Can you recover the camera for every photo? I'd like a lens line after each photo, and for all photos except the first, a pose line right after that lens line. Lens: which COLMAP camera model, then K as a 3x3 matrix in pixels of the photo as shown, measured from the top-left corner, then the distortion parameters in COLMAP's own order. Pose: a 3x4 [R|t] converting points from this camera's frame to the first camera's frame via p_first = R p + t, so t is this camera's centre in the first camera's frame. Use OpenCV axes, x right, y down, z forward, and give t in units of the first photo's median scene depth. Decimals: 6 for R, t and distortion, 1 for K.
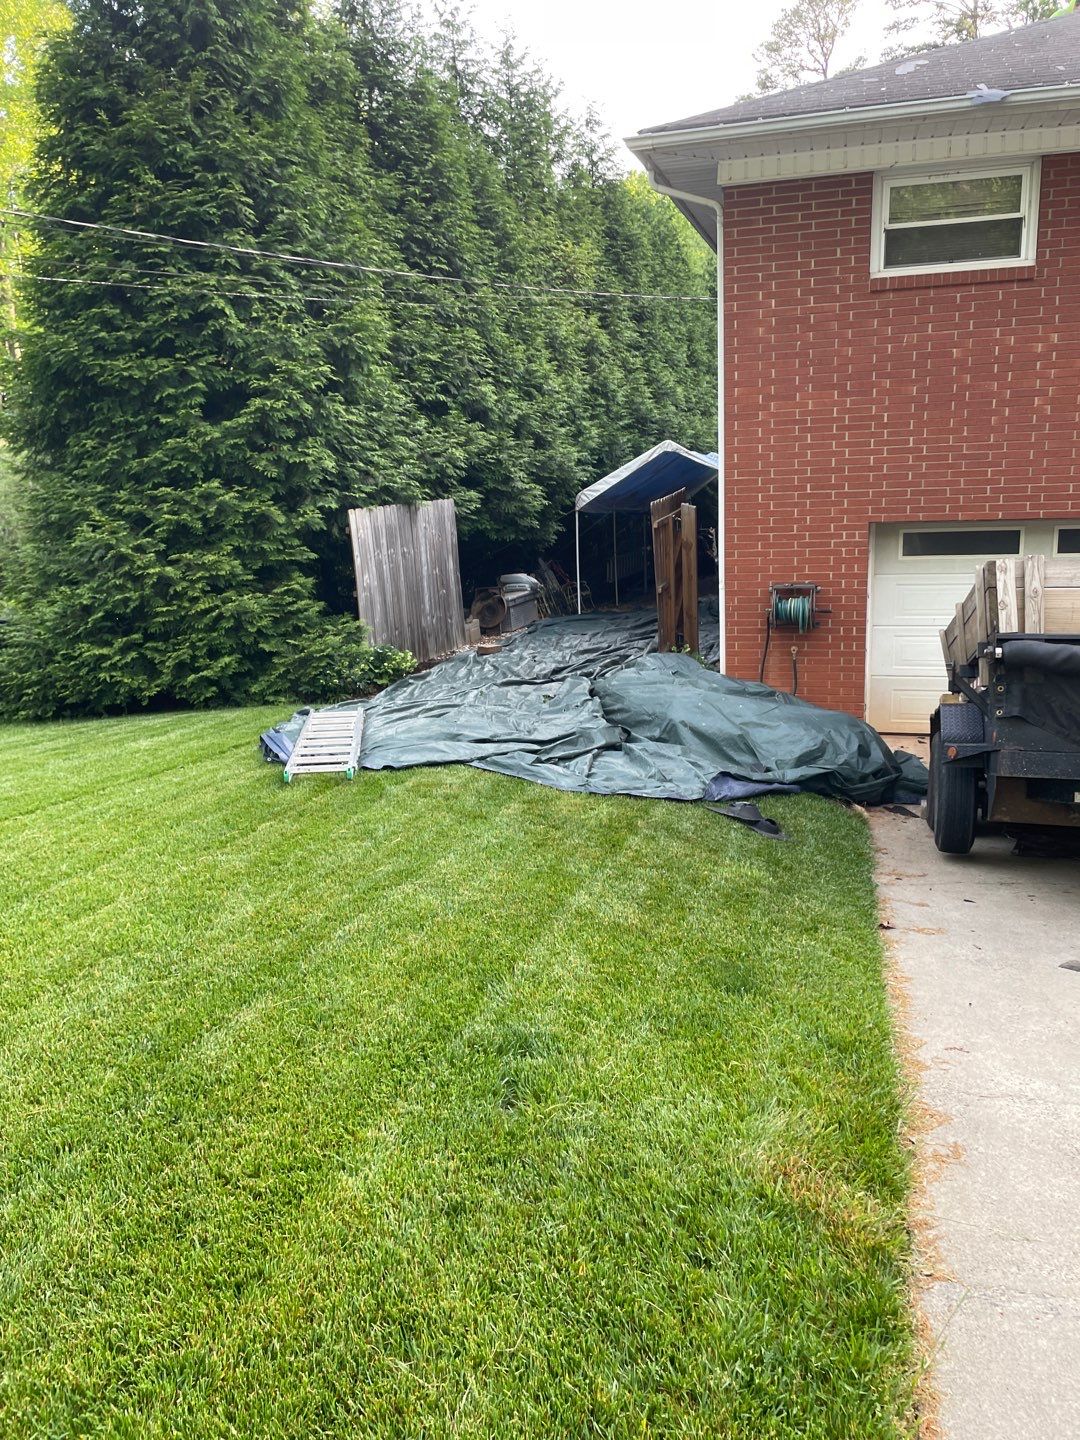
lens RADIAL K [[1086.6, 0, 557.9], [0, 1086.6, 711.6], [0, 0, 1]] dist [0.069438, -0.094434]
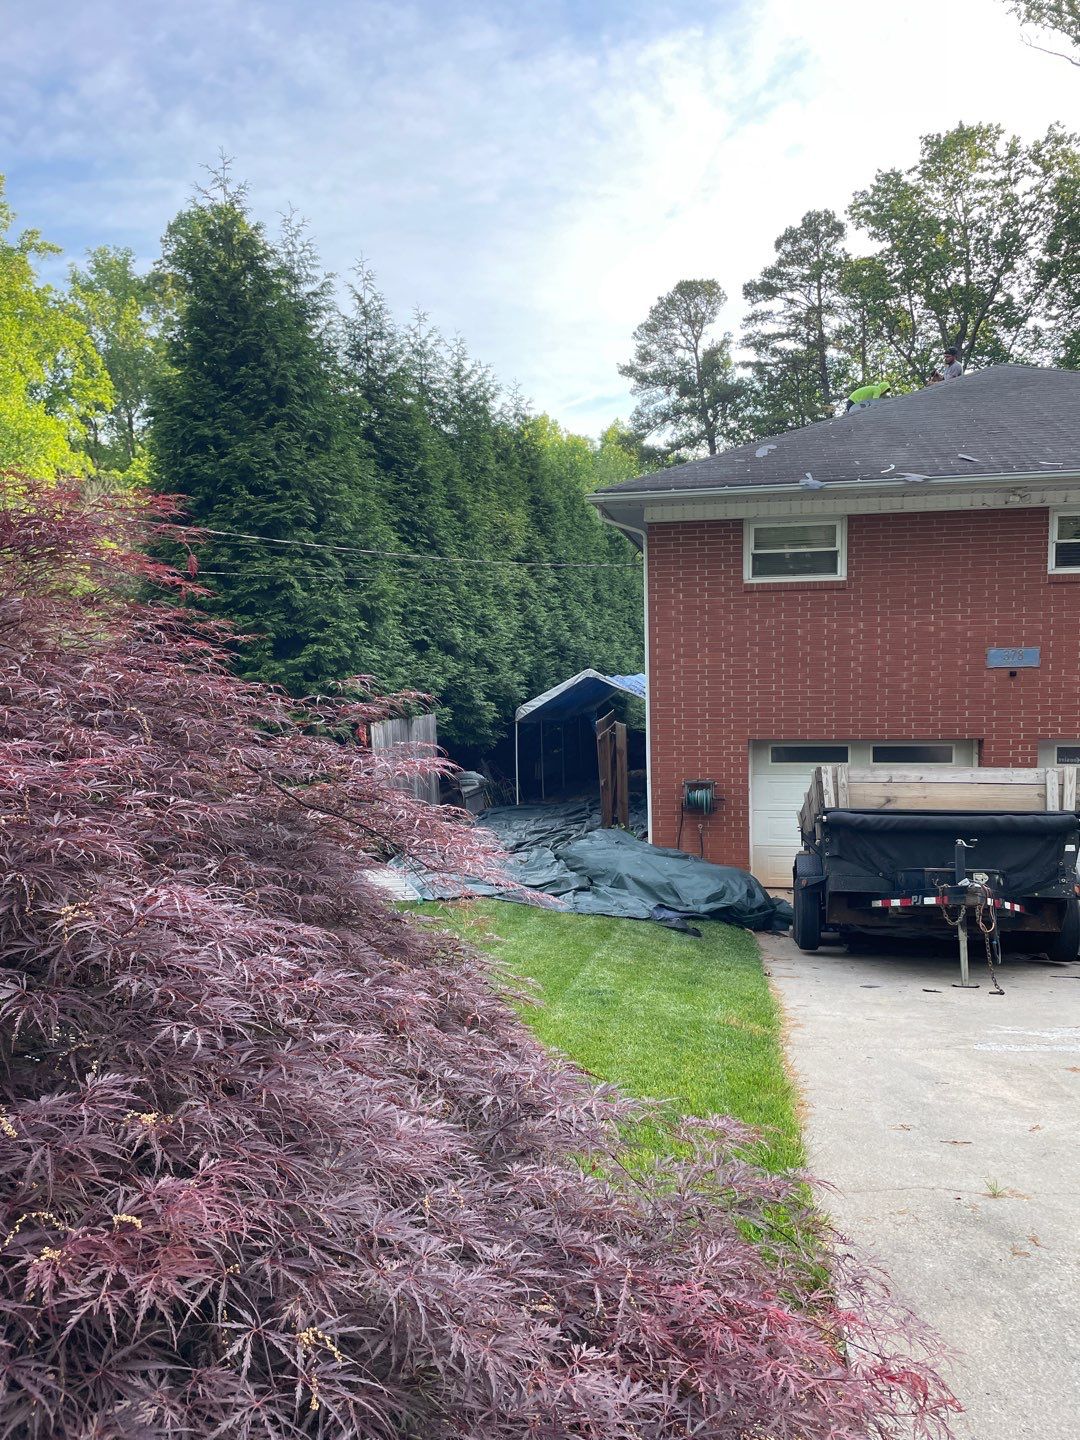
lens RADIAL K [[1225.1, 0, 529.8], [0, 1225.1, 729.3], [0, 0, 1]] dist [0.083746, -0.023654]
pose [[0.994633, 0.013689, 0.102558, -0.162688], [0.003060, 0.986884, -0.161401, 0.072713], [-0.103422, 0.160848, 0.981546, -0.544292]]
